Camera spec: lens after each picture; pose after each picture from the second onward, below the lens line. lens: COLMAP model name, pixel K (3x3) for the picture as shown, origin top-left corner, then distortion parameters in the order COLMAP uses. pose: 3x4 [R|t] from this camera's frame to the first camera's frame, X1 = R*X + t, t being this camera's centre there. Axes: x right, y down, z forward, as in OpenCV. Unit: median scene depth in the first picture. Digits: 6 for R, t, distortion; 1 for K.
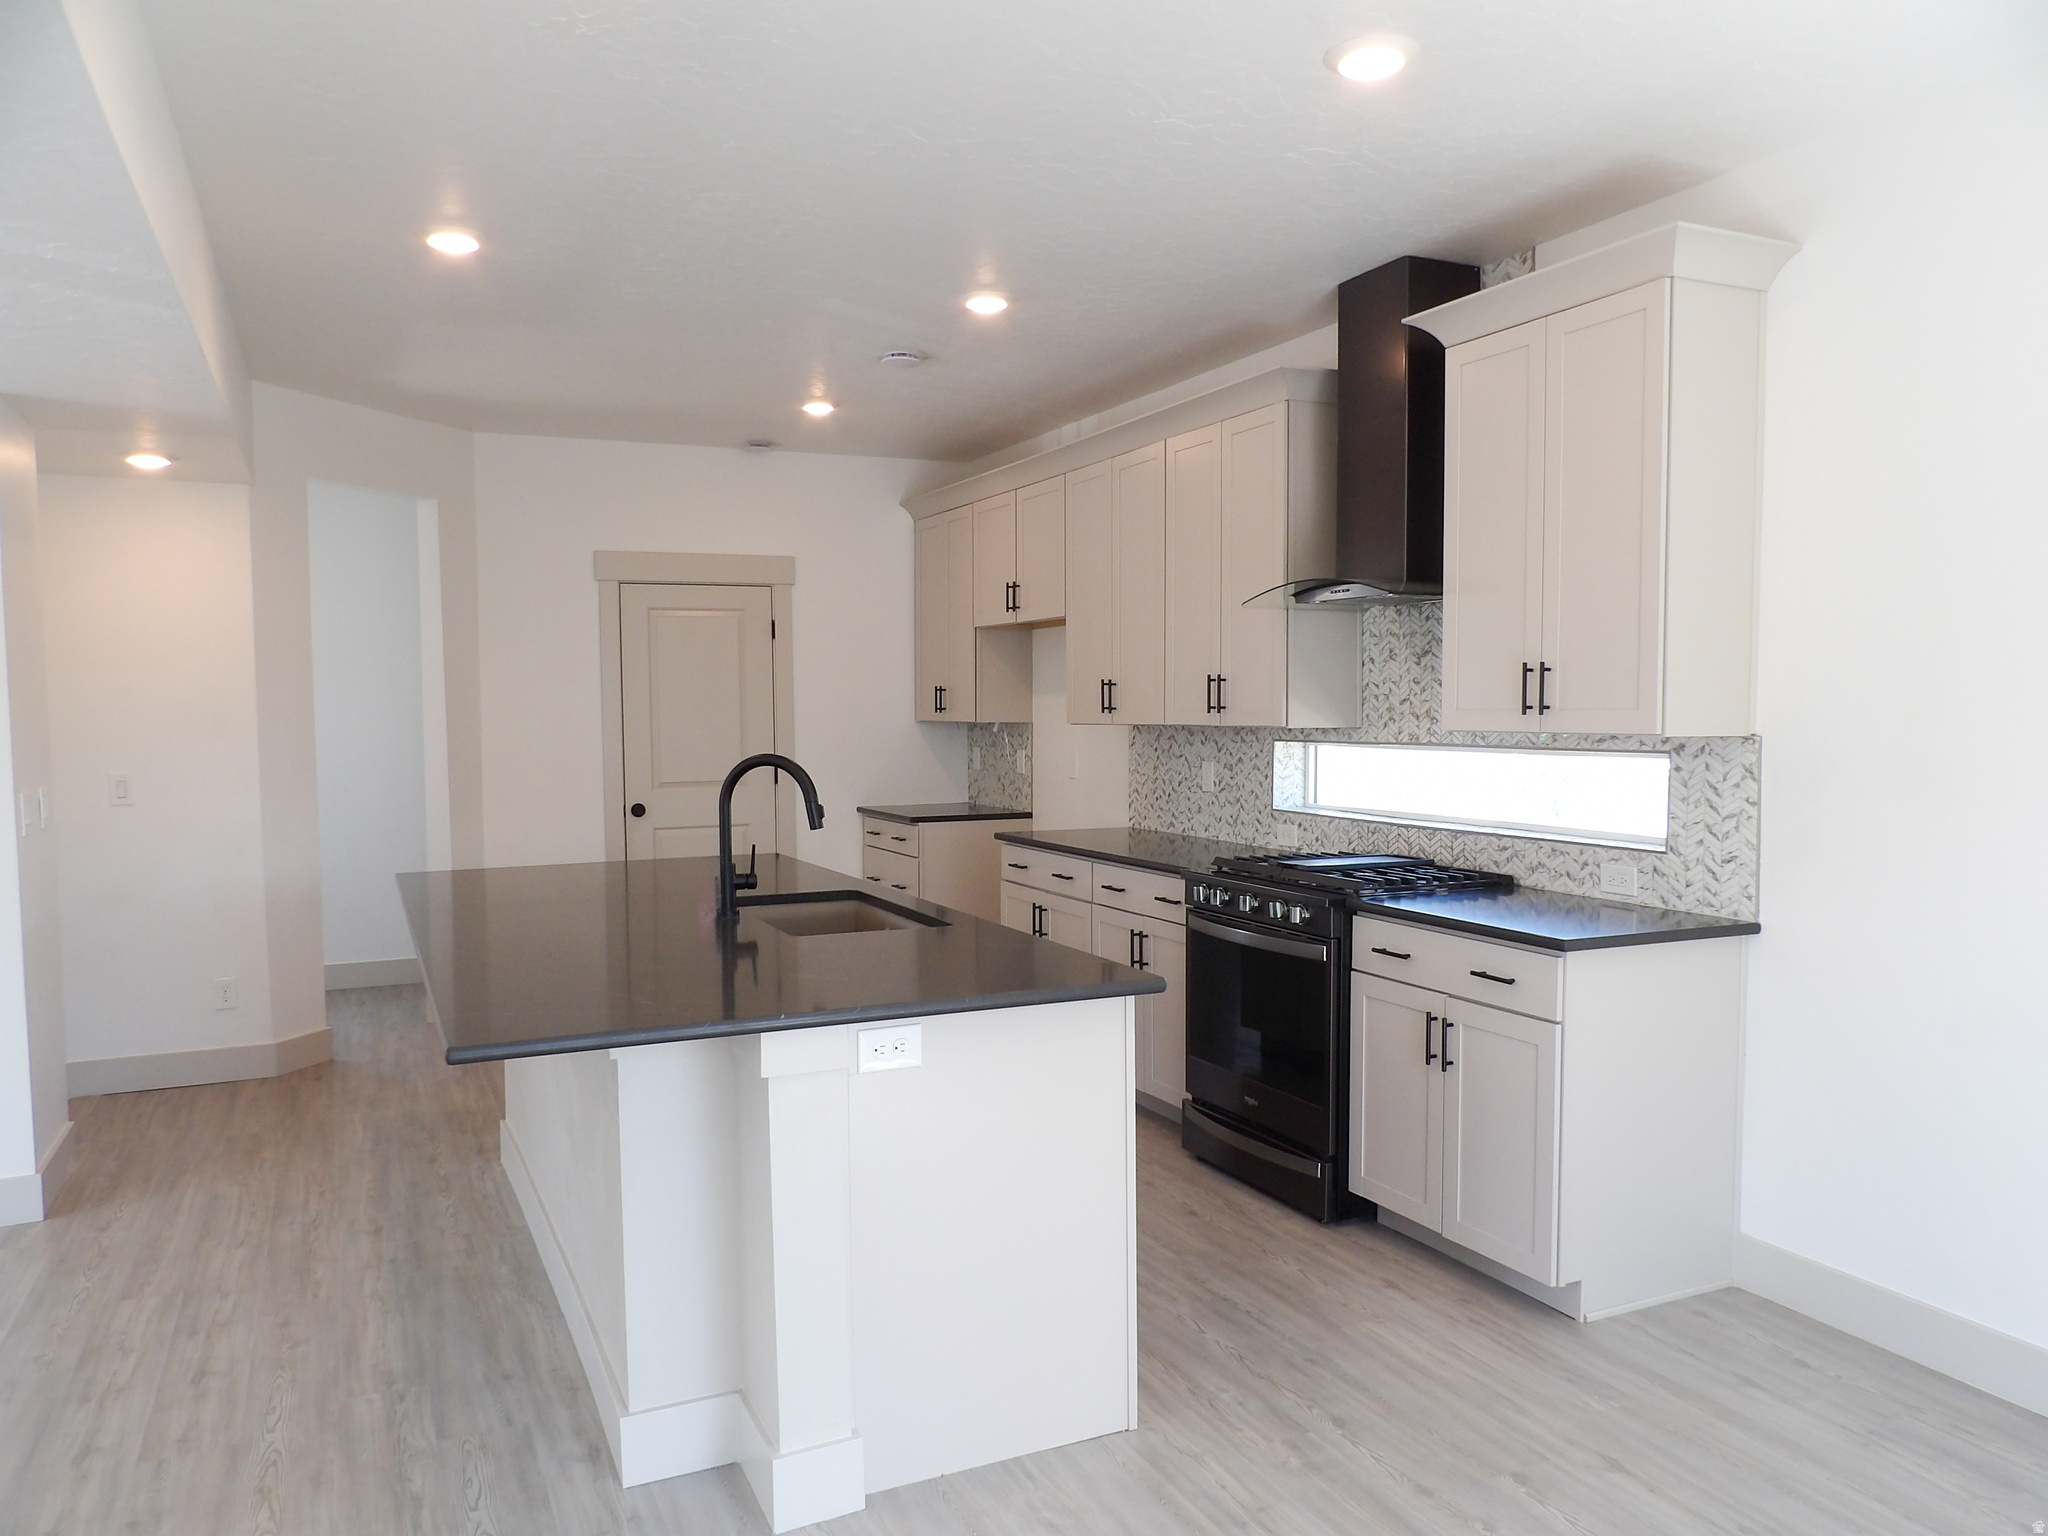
lens RADIAL K [[1459.1, 0, 1038.6], [0, 1459.1, 765.0], [0, 0, 1]] dist [-0.026024, 0.027571]
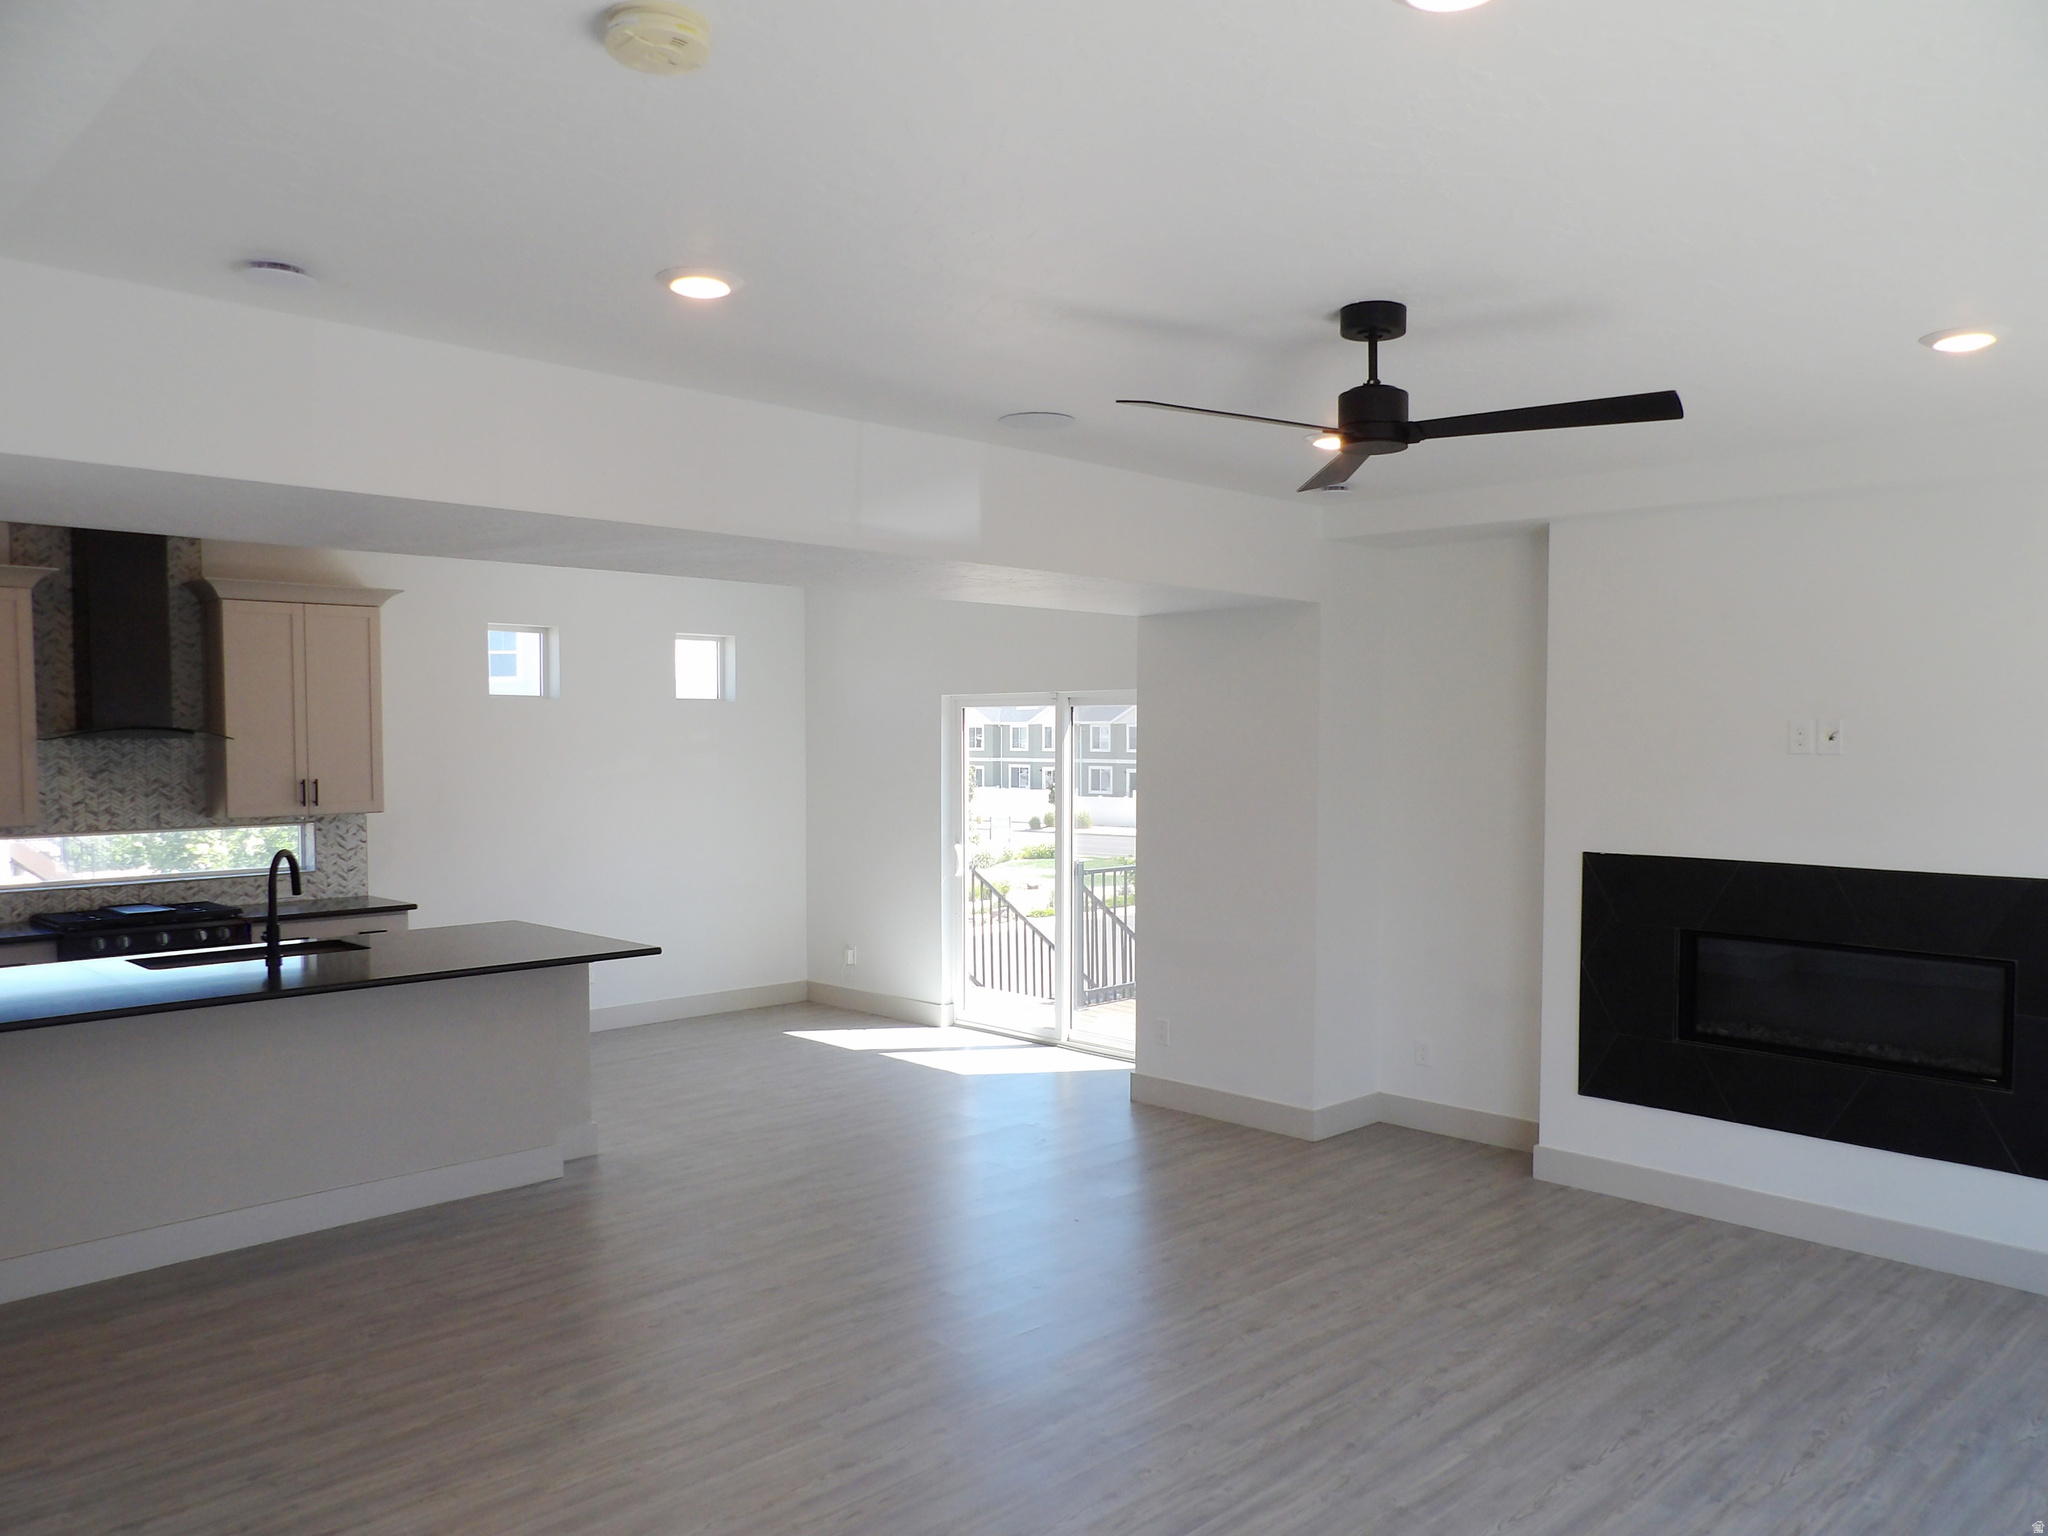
lens RADIAL K [[1459.1, 0, 1020.7], [0, 1459.1, 778.8], [0, 0, 1]] dist [-0.026024, 0.027571]
pose [[-0.310567, -0.026061, 0.950194, -1.768536], [0.045521, 0.998069, 0.042253, -0.107862], [-0.949461, 0.056377, -0.308781, 0.681086]]
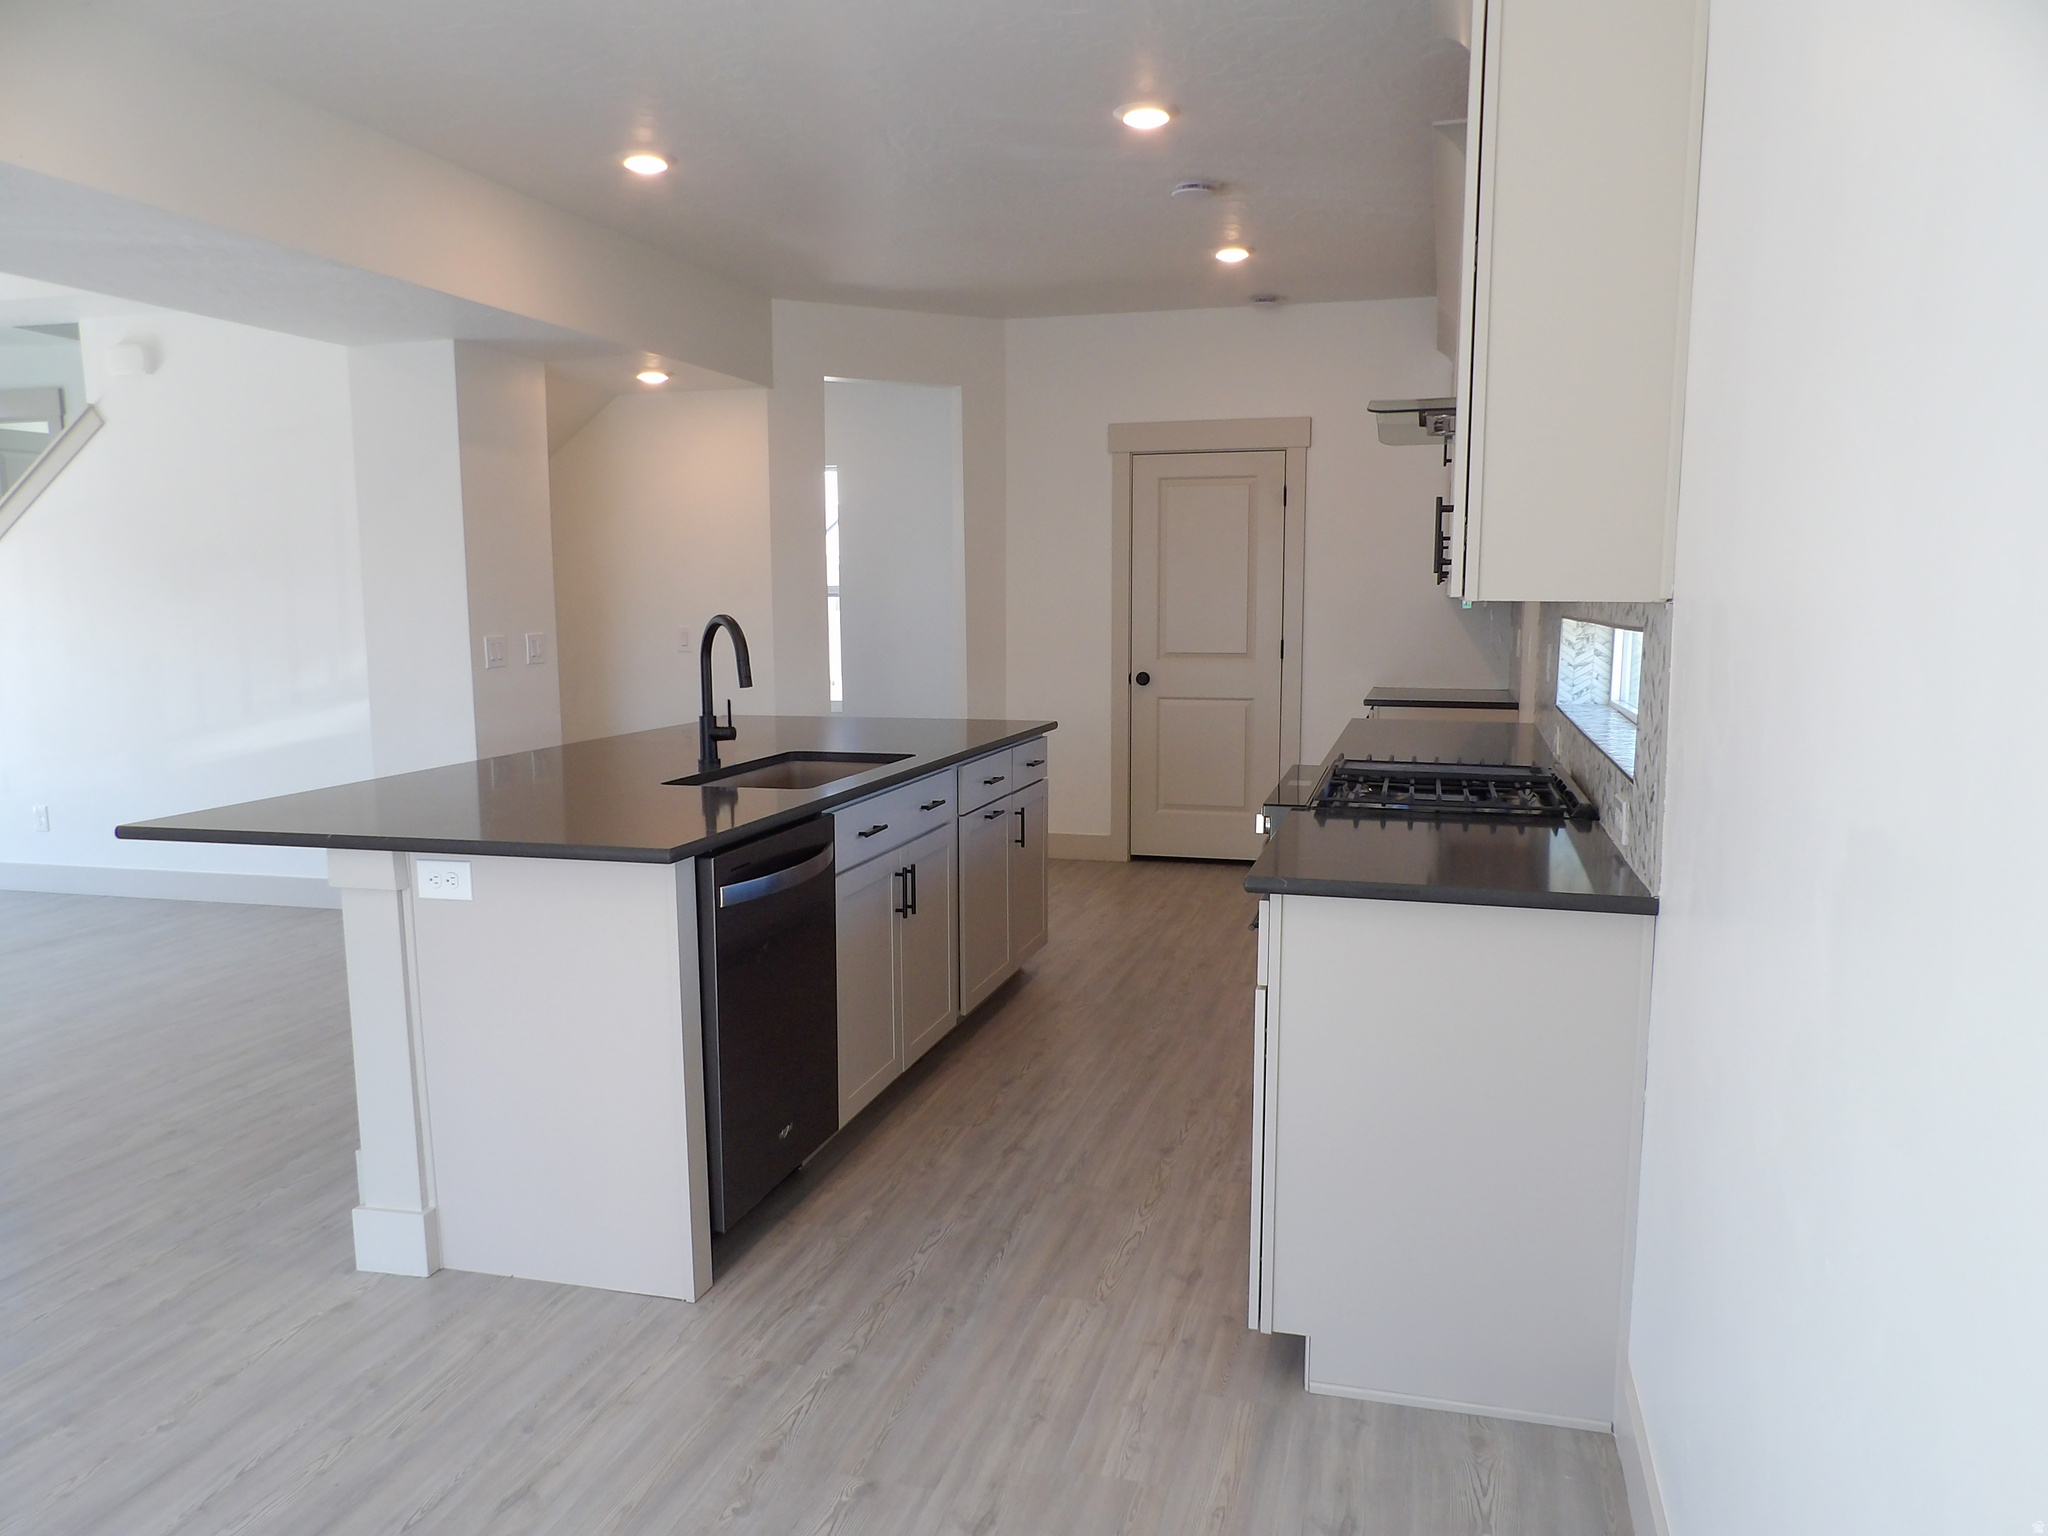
lens RADIAL K [[1459.1, 0, 1031.7], [0, 1459.1, 783.5], [0, 0, 1]] dist [-0.026024, 0.027571]
pose [[0.765550, 0.089224, -0.637160, 0.562350], [-0.028613, 0.994079, 0.104825, -0.002197], [0.642740, -0.062018, 0.763570, 0.278243]]
